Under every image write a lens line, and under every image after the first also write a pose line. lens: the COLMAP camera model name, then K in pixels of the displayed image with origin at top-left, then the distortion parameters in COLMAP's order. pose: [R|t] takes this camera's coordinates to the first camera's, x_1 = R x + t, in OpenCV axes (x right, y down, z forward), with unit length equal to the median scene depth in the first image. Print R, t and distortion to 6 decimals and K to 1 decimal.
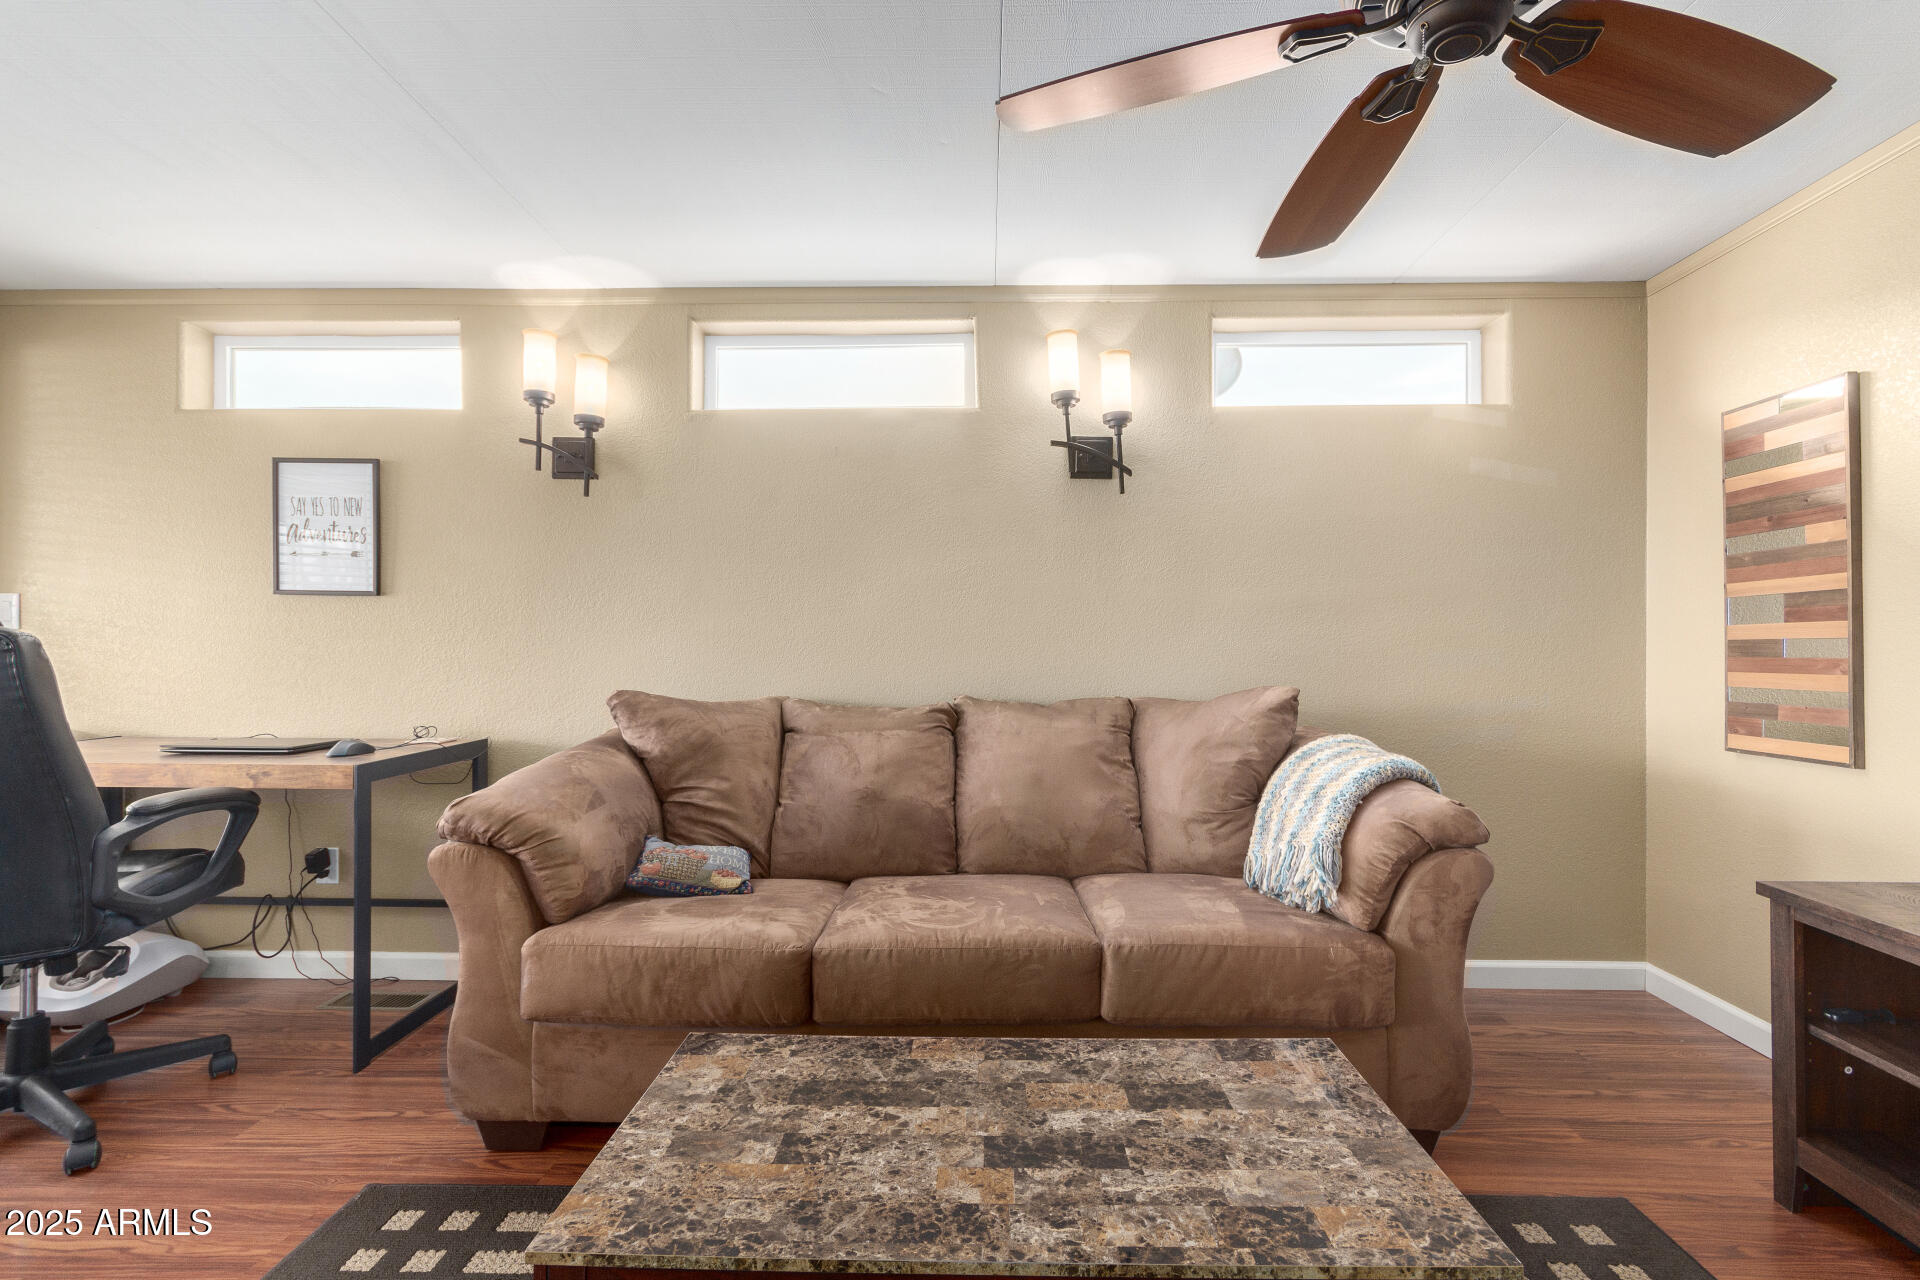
lens RADIAL K [[892.4, 0, 964.4], [0, 892.4, 632.0], [0, 0, 1]] dist [0.006114, 0.000158]
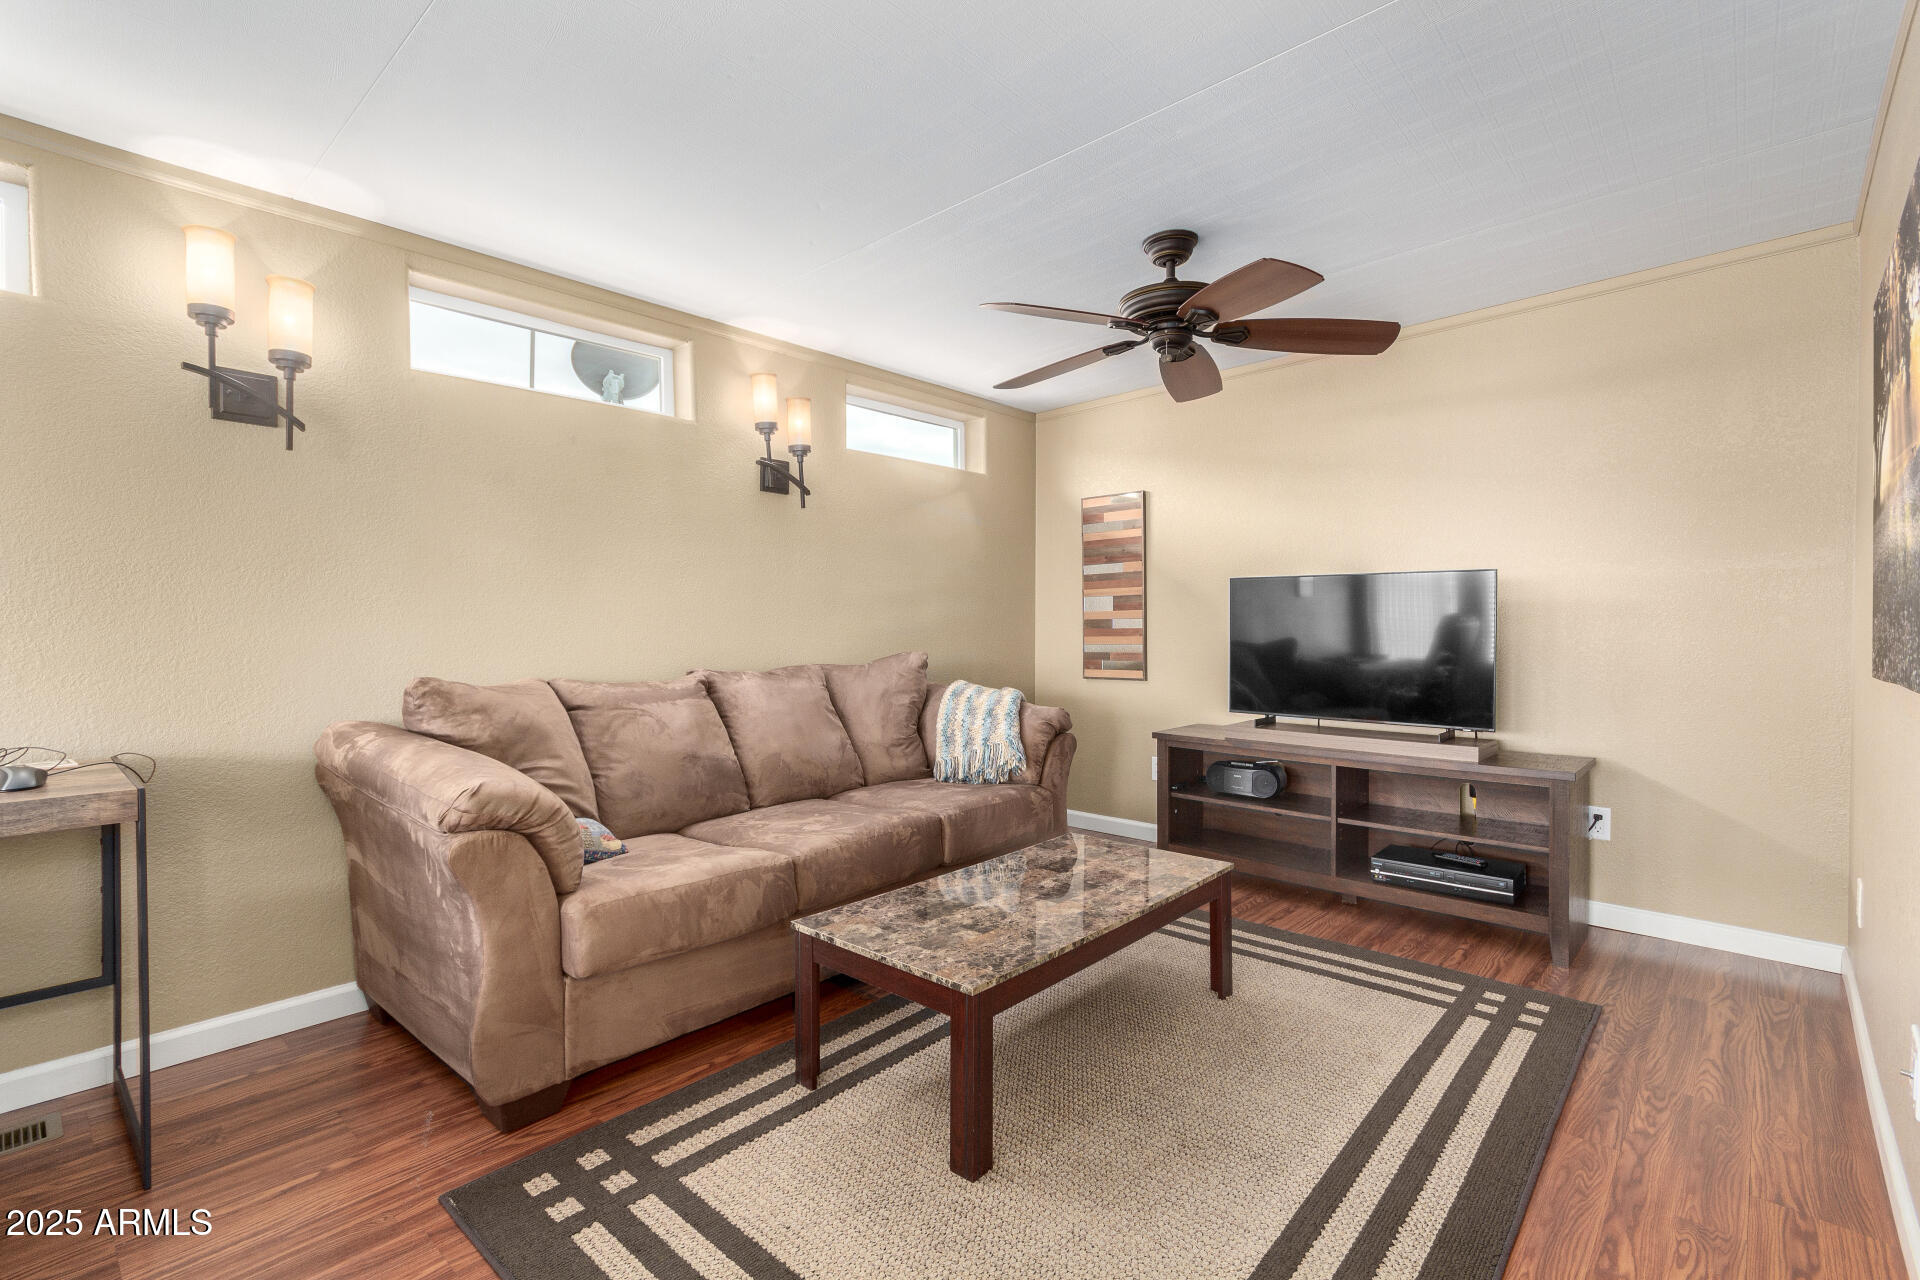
lens RADIAL K [[892.4, 0, 958.9], [0, 892.4, 634.3], [0, 0, 1]] dist [0.006114, 0.000158]
pose [[0.648247, -0.014165, 0.761298, -0.868123], [0.000763, 0.999839, 0.017953, 0.006116], [-0.761429, -0.011057, 0.648154, -0.017696]]
